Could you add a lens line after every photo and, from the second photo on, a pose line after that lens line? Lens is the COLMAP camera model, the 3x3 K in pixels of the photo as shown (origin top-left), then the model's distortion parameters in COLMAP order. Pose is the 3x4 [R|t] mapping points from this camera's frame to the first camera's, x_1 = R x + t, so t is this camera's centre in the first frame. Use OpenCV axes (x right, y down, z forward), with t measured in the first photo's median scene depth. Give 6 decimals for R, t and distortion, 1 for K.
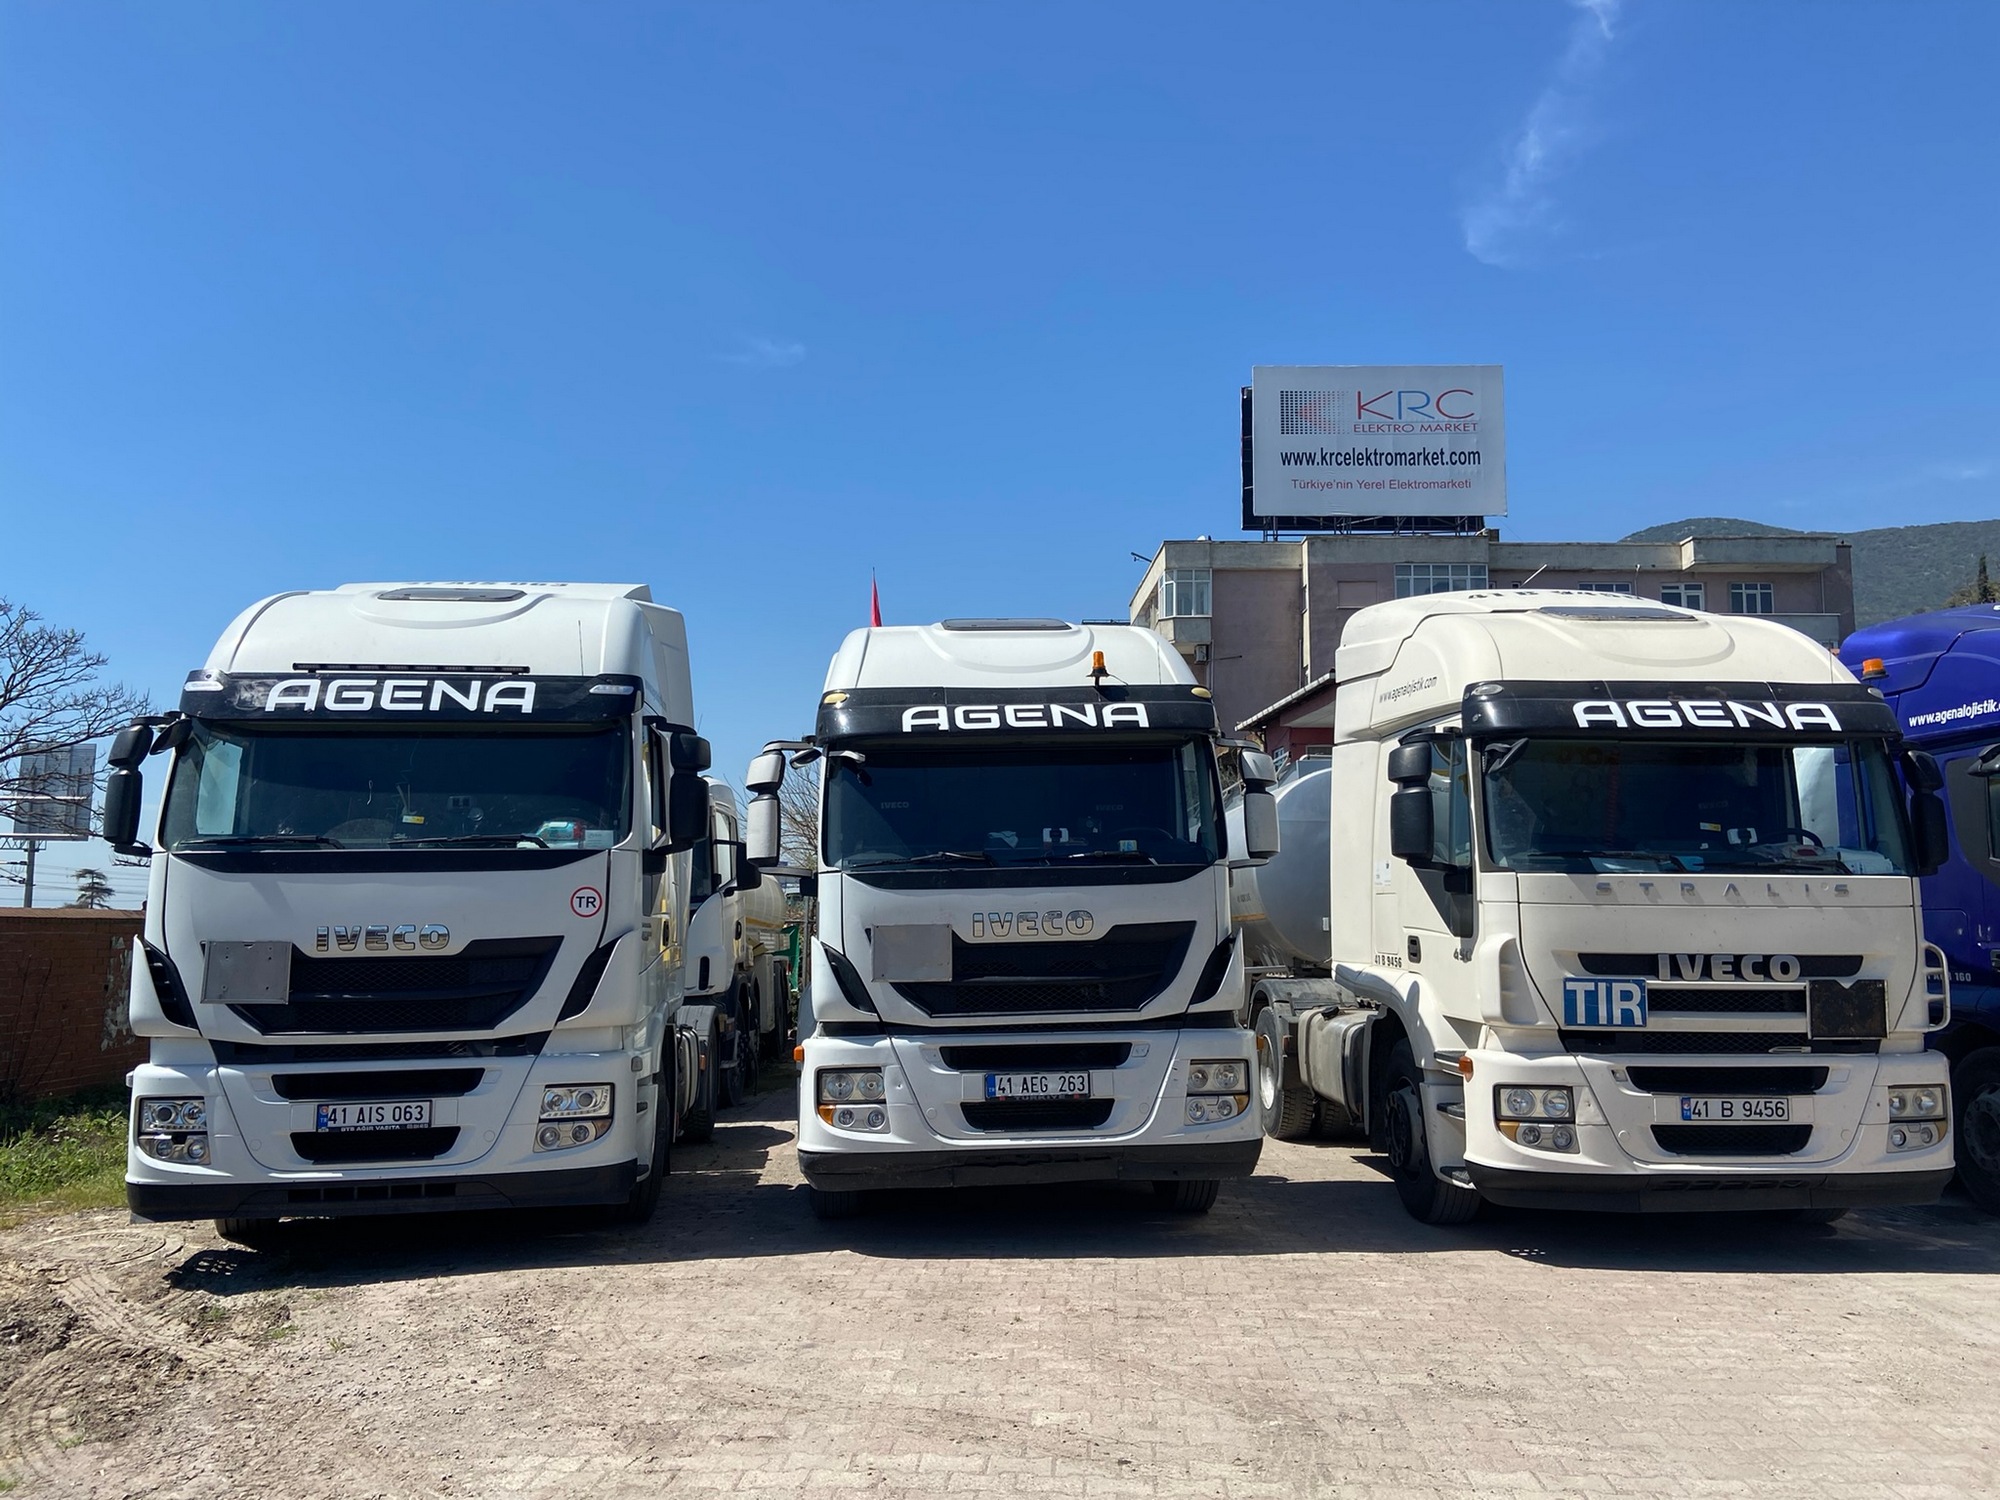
lens RADIAL K [[1633.7, 0, 1000.0], [0, 1633.7, 750.0], [0, 0, 1]] dist [0.135384, -0.211333]
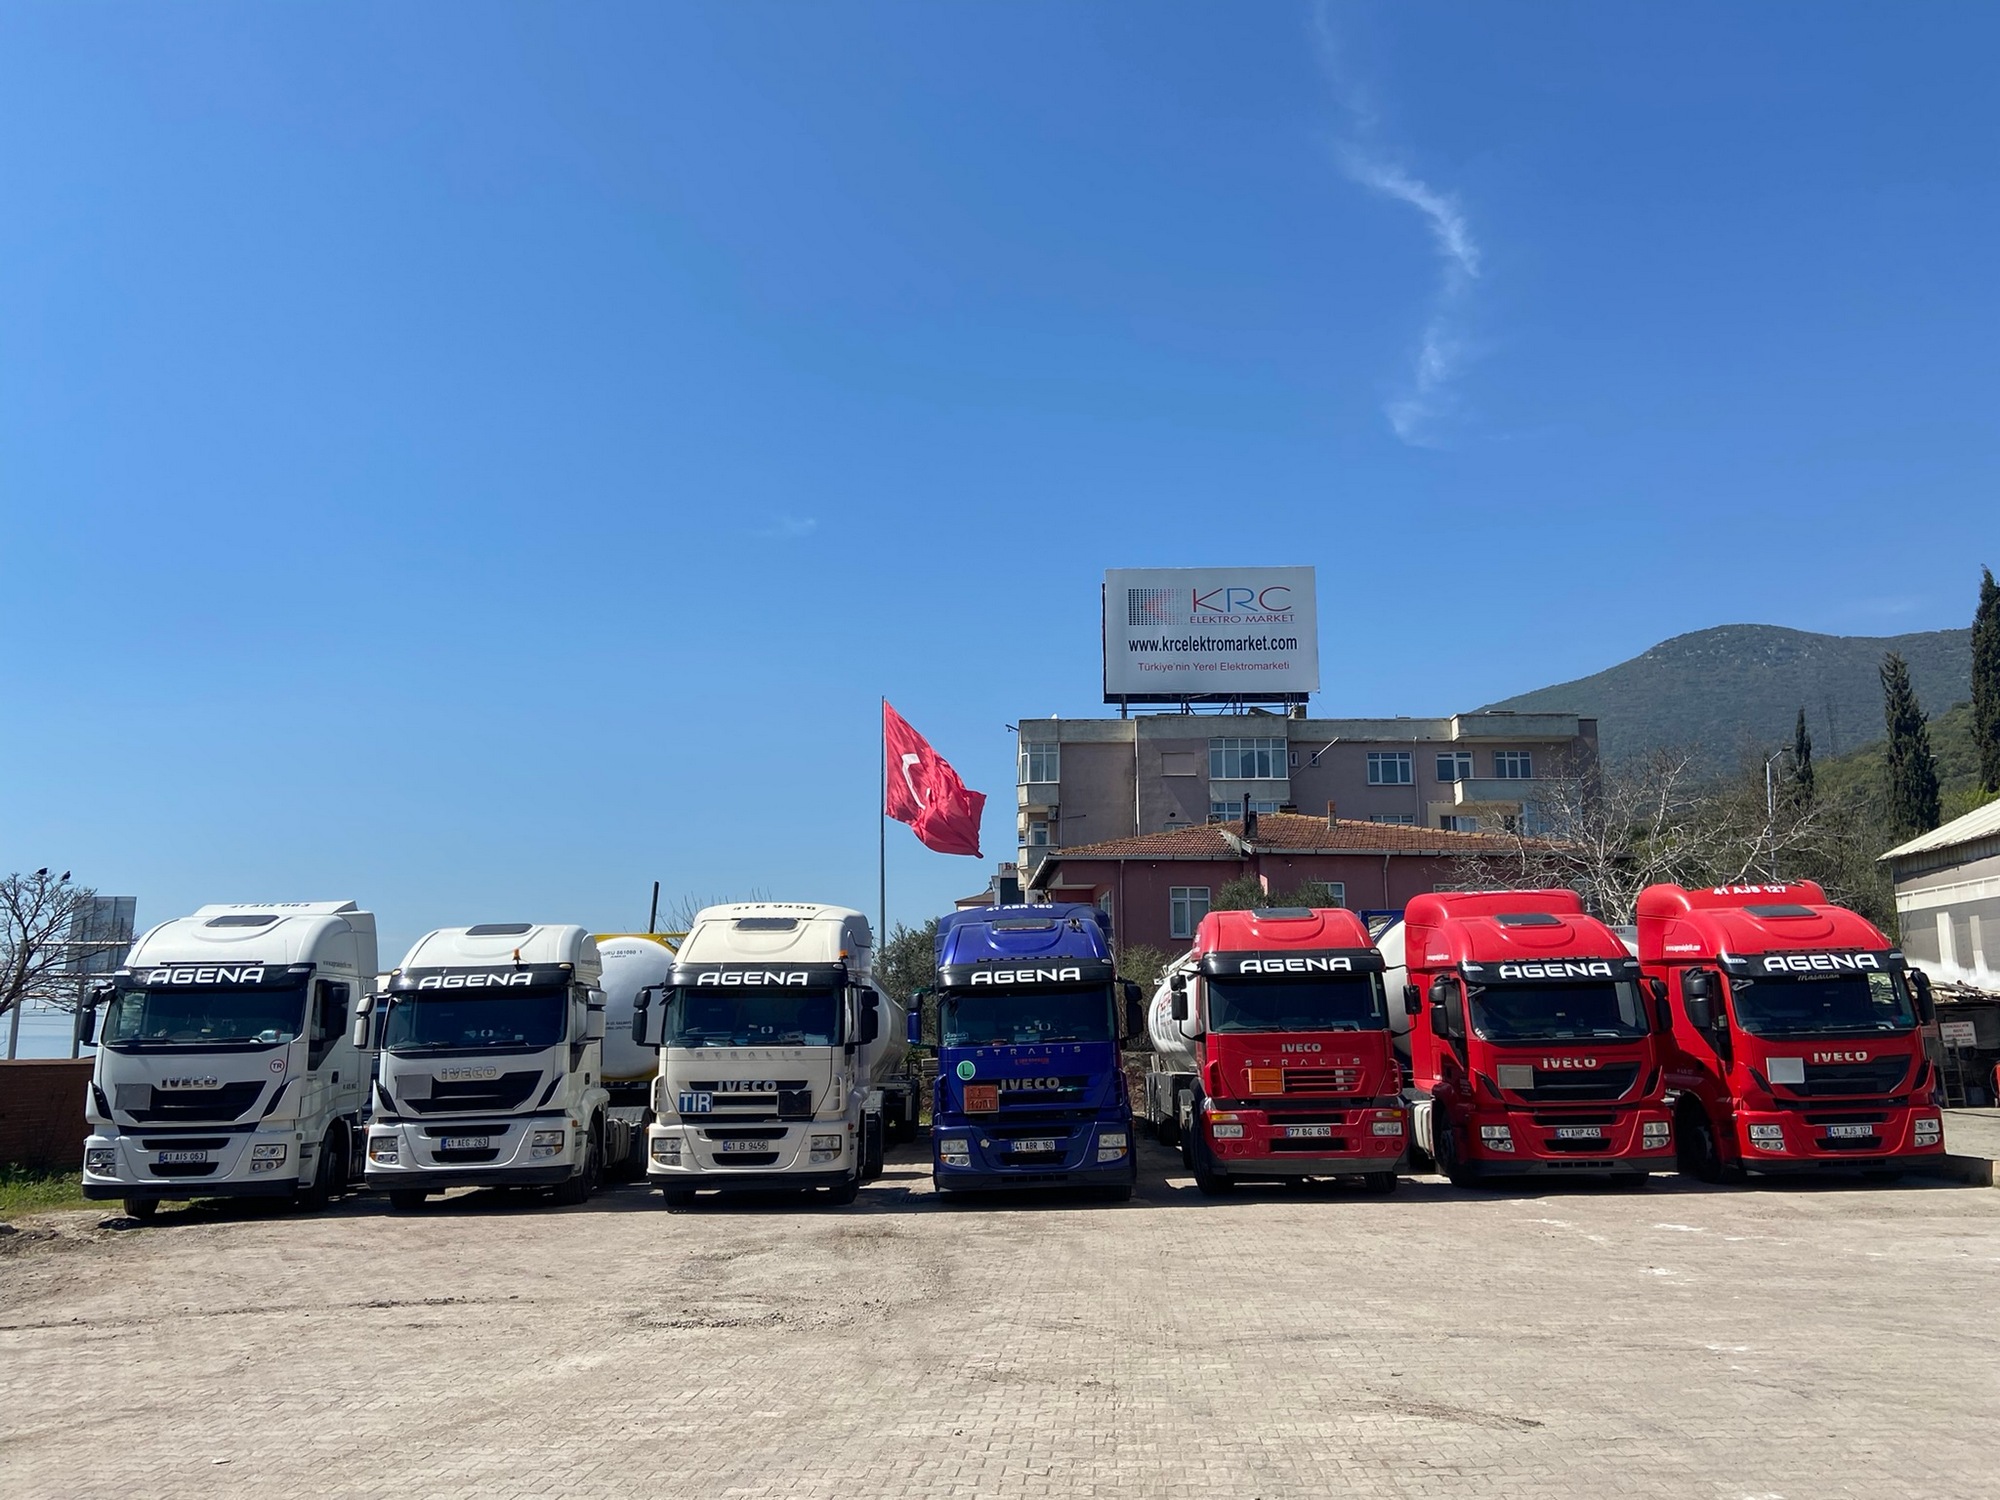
lens RADIAL K [[1633.7, 0, 1000.0], [0, 1633.7, 750.0], [0, 0, 1]] dist [0.135384, -0.211333]
pose [[0.999548, -0.011720, -0.027679, 0.854945], [0.009855, 0.997733, -0.066567, -0.189656], [0.028397, 0.066264, 0.997398, -1.375450]]
